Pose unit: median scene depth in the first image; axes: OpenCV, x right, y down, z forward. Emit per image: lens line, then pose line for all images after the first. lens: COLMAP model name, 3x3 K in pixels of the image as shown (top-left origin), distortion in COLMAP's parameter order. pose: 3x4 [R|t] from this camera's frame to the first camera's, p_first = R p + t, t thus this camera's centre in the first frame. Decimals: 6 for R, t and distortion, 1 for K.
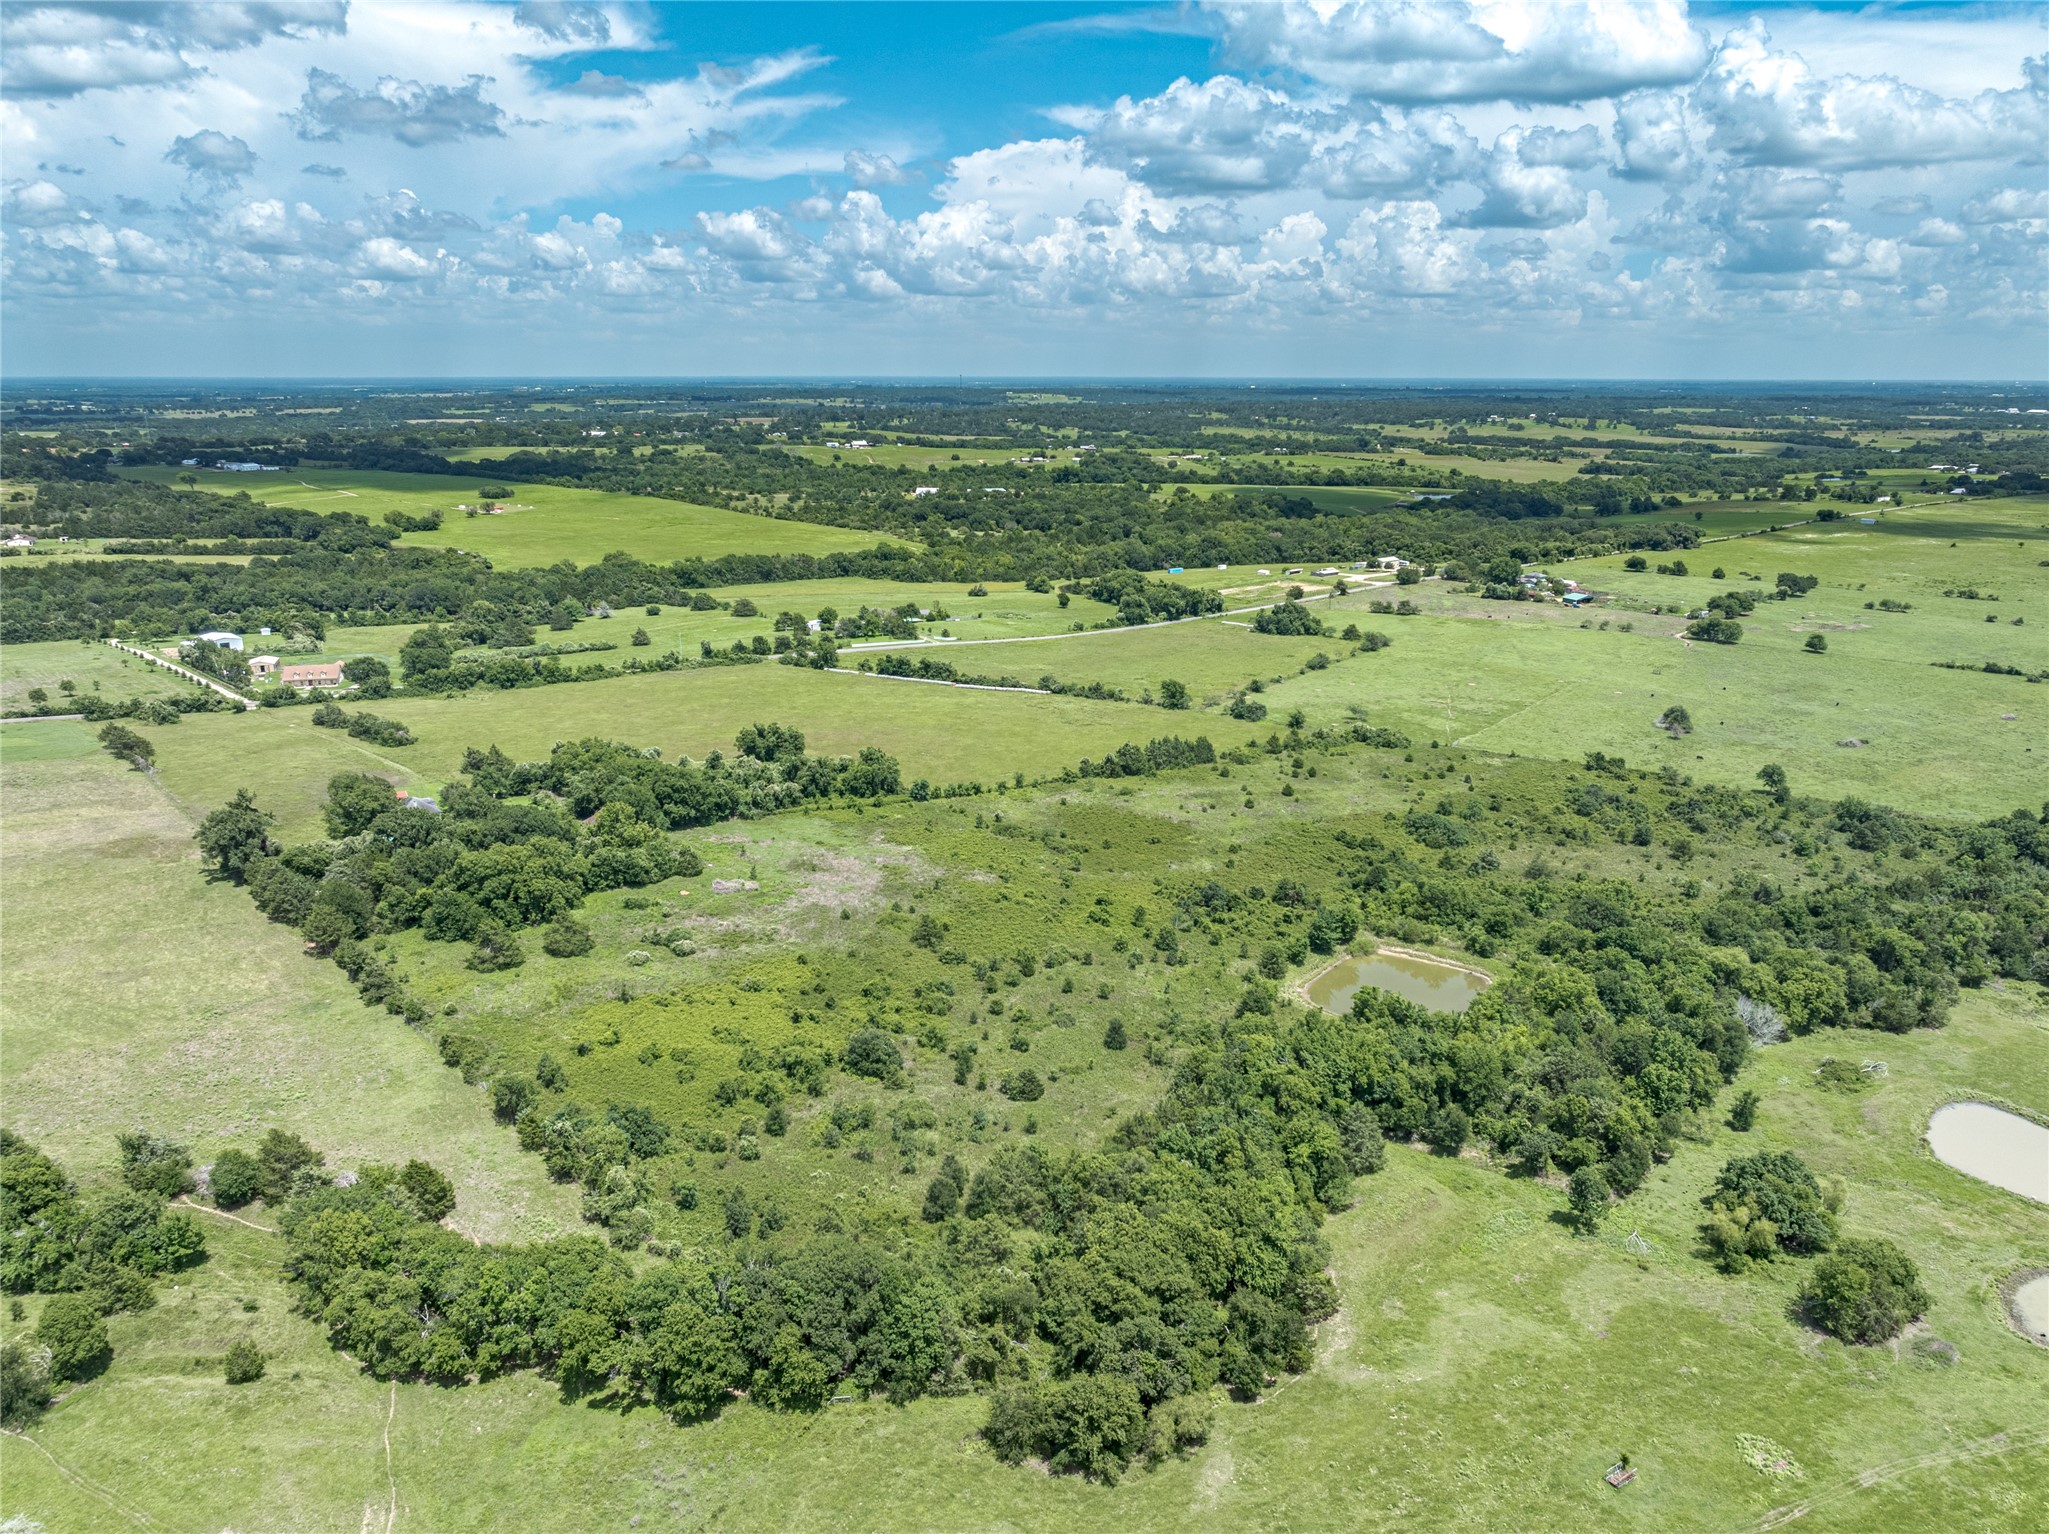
lens RADIAL K [[1520.3, 0, 1027.7], [0, 1520.3, 711.8], [0, 0, 1]] dist [-0.033445, 0.043293]
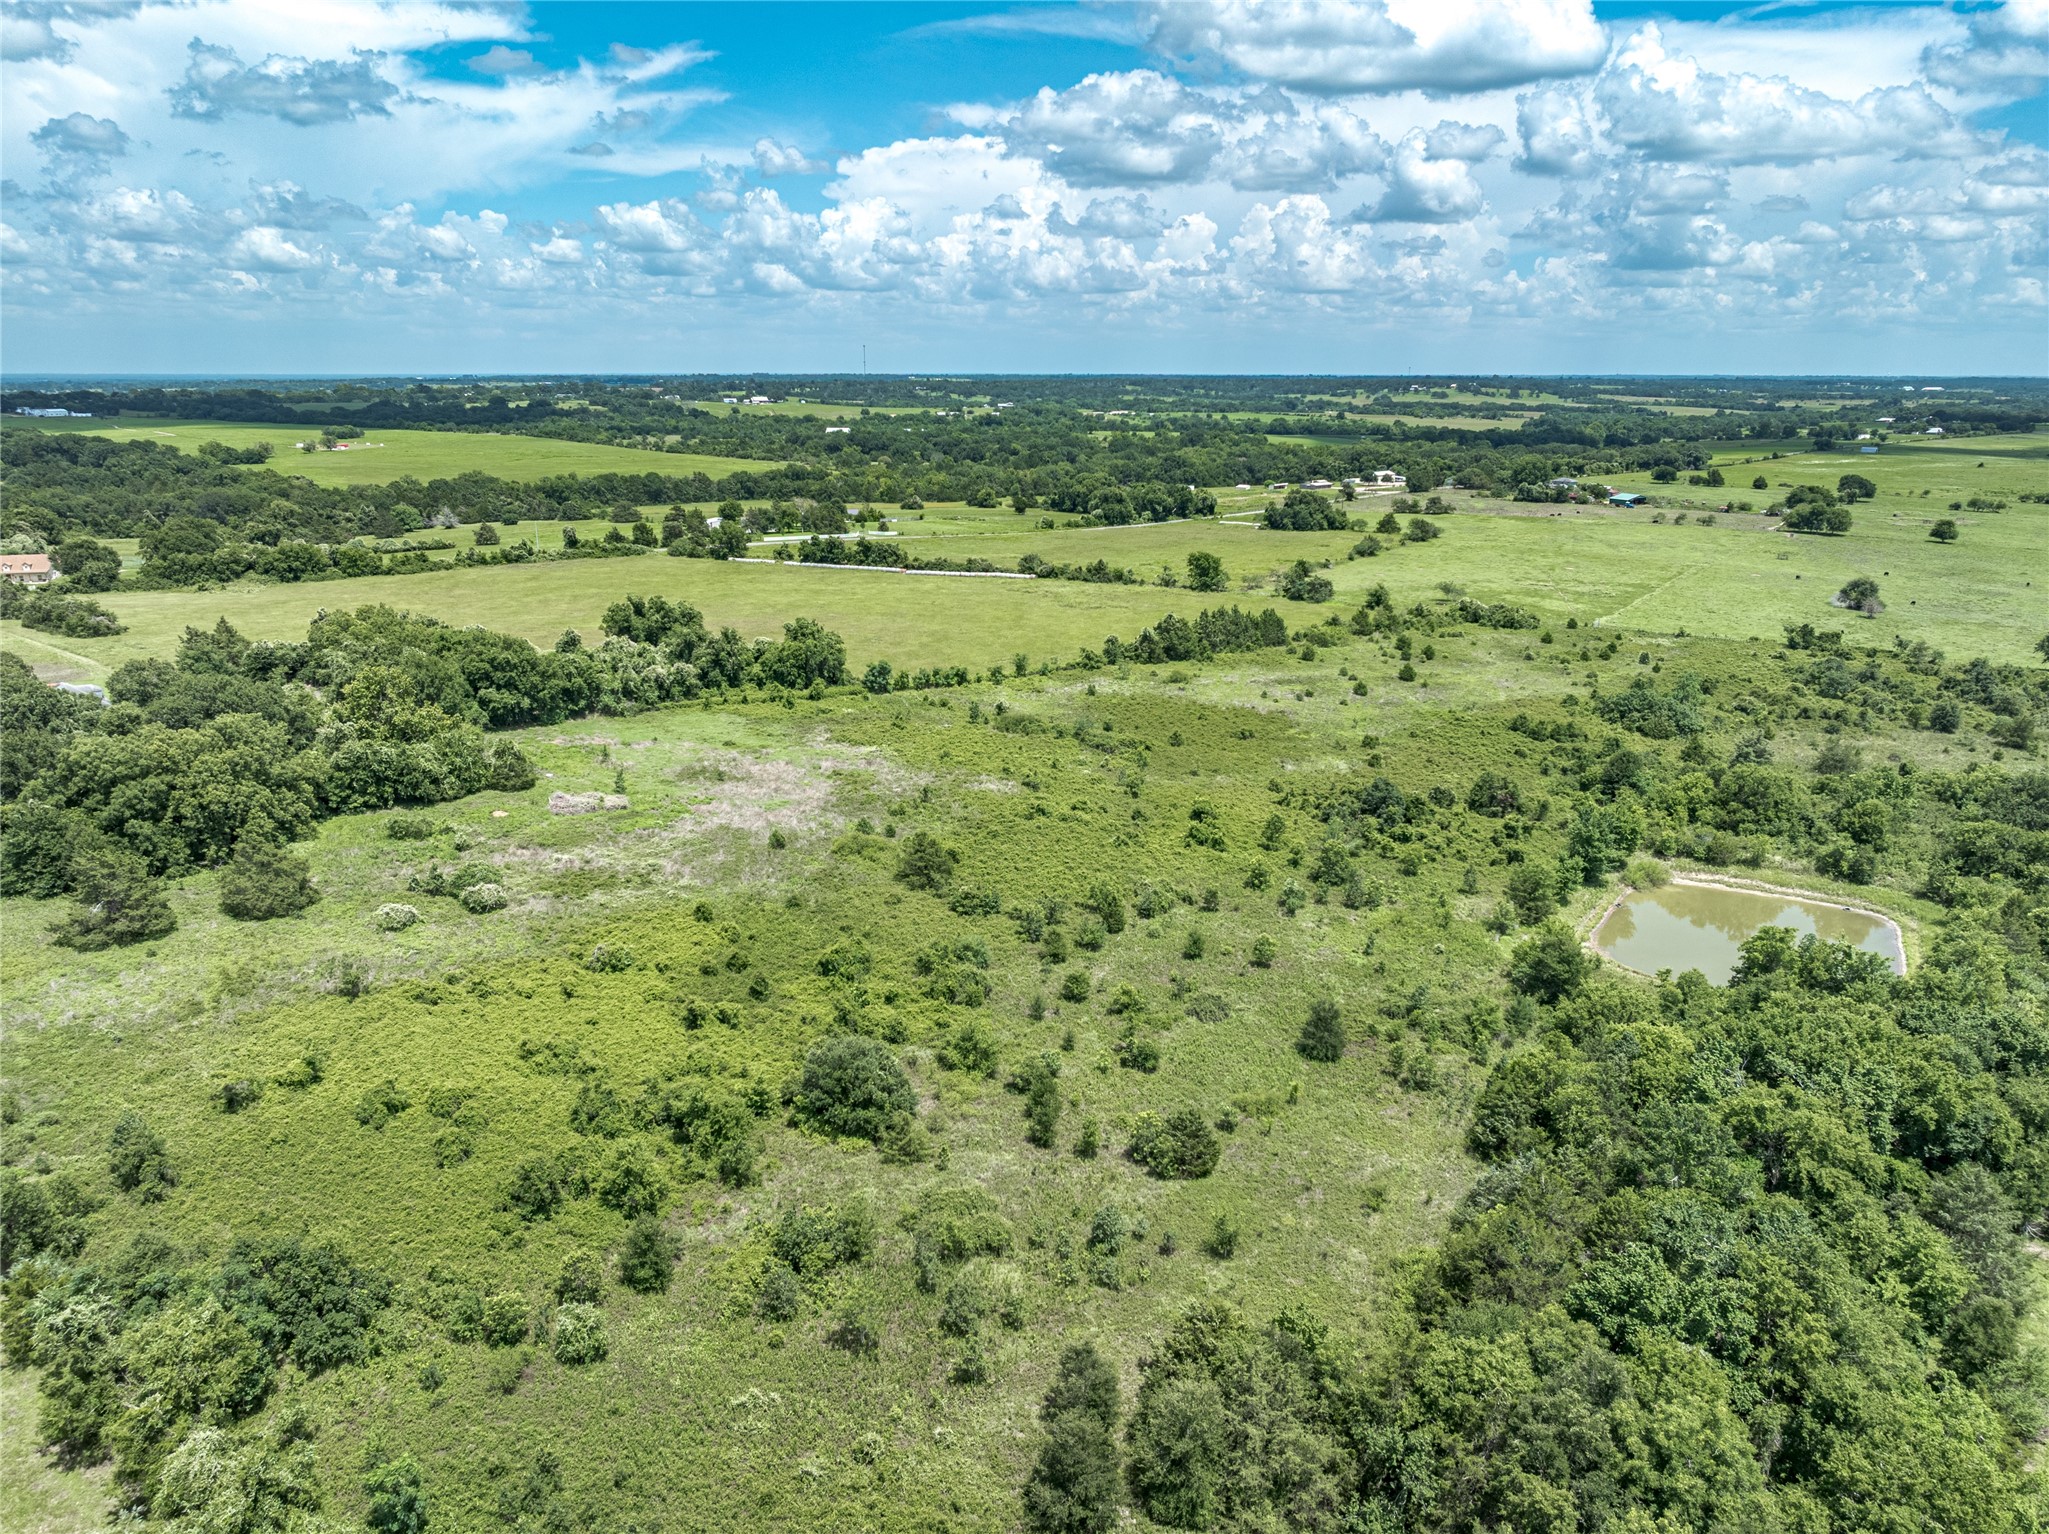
lens RADIAL K [[1440.9, 0, 1016.6], [0, 1440.9, 762.8], [0, 0, 1]] dist [-0.035890, 0.043792]
pose [[0.997694, -0.018651, 0.065262, -0.039640], [0.016945, 0.999503, 0.026586, 0.056159], [-0.065726, -0.025418, 0.997514, 0.275318]]
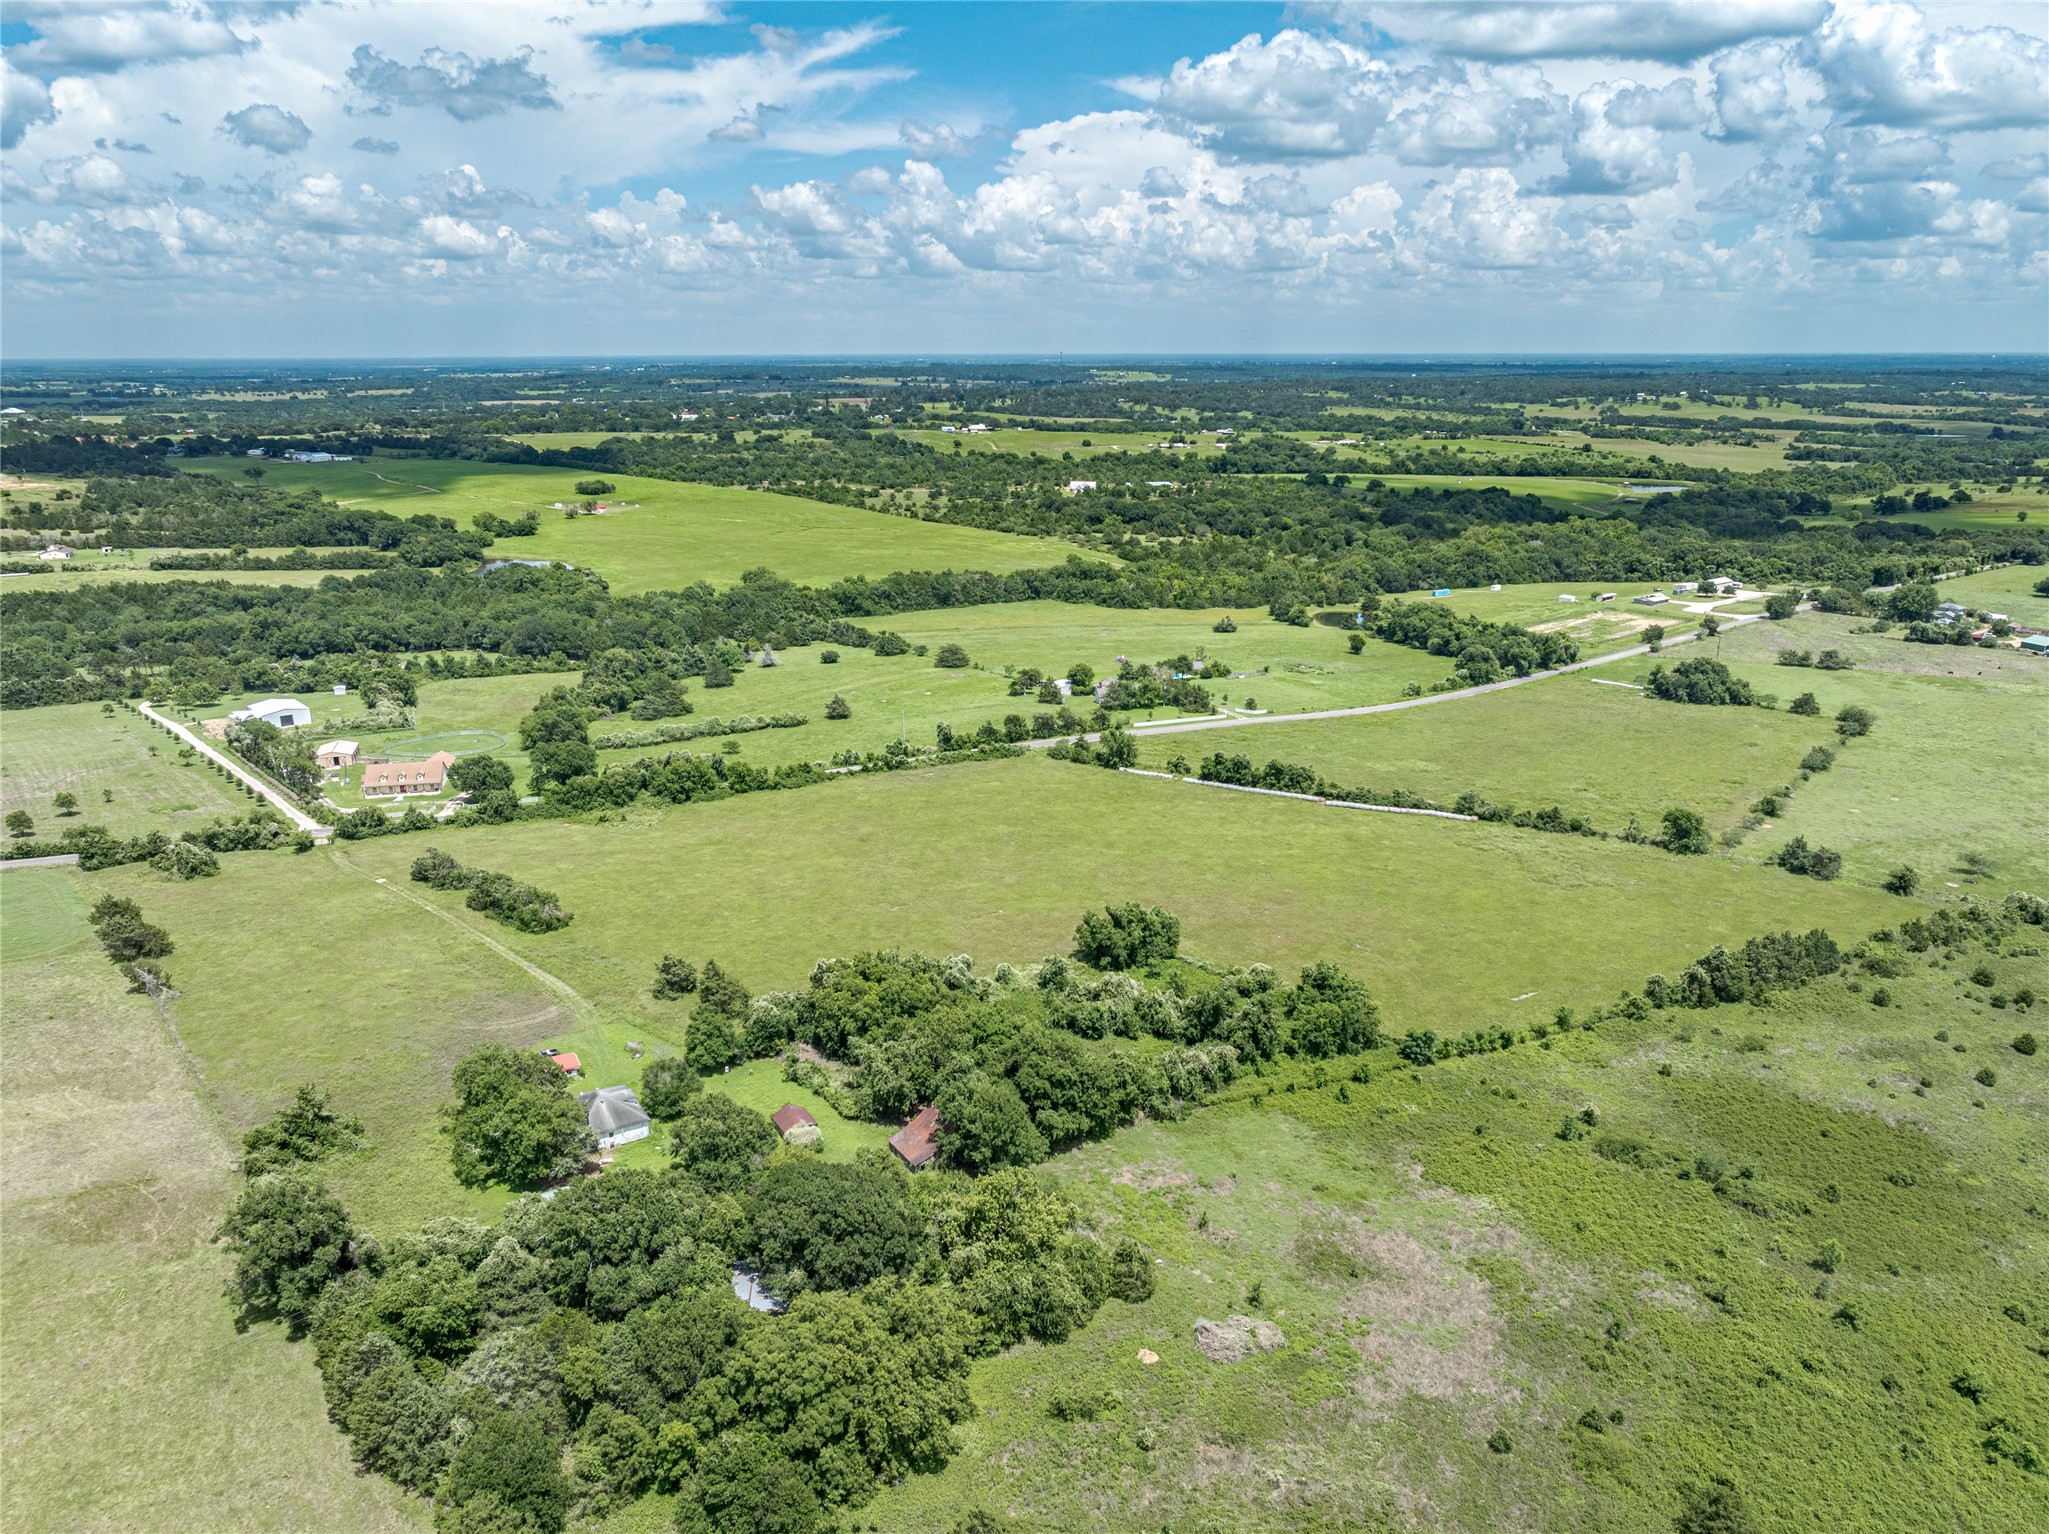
lens RADIAL K [[1425.5, 0, 978.8], [0, 1425.5, 747.4], [0, 0, 1]] dist [-0.030210, 0.034195]
pose [[0.998957, 0.007231, -0.045095, -0.168280], [-0.004868, 0.998619, 0.052301, -0.072057], [0.045411, -0.052027, 0.997613, 0.335889]]
